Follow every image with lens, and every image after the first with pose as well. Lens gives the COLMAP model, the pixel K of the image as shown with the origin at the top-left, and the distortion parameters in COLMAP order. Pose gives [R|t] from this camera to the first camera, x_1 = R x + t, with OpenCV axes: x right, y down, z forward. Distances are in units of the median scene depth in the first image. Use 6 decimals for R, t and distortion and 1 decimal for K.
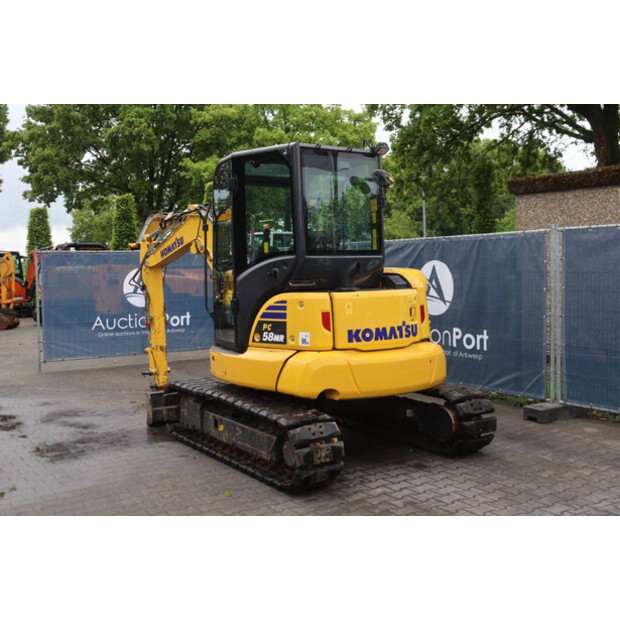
lens RADIAL K [[707.2, 0, 313.0], [0, 707.2, 308.2], [0, 0, 1]] dist [-0.027930, 0.022500]
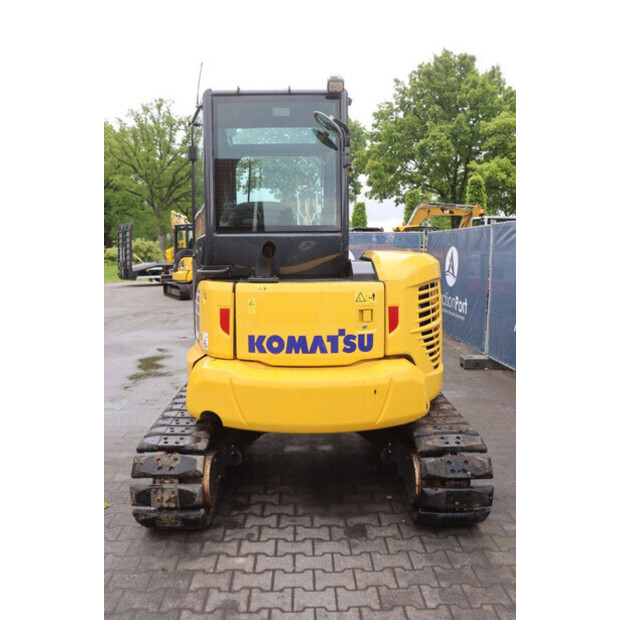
lens RADIAL K [[503.3, 0, 310.0], [0, 503.3, 310.0], [0, 0, 1]] dist [-0.160845, 0.130178]
pose [[0.841776, 0.078628, -0.534070, 0.372267], [-0.041481, 0.995832, 0.081229, -0.039304], [0.538231, -0.046223, 0.841529, 0.588540]]
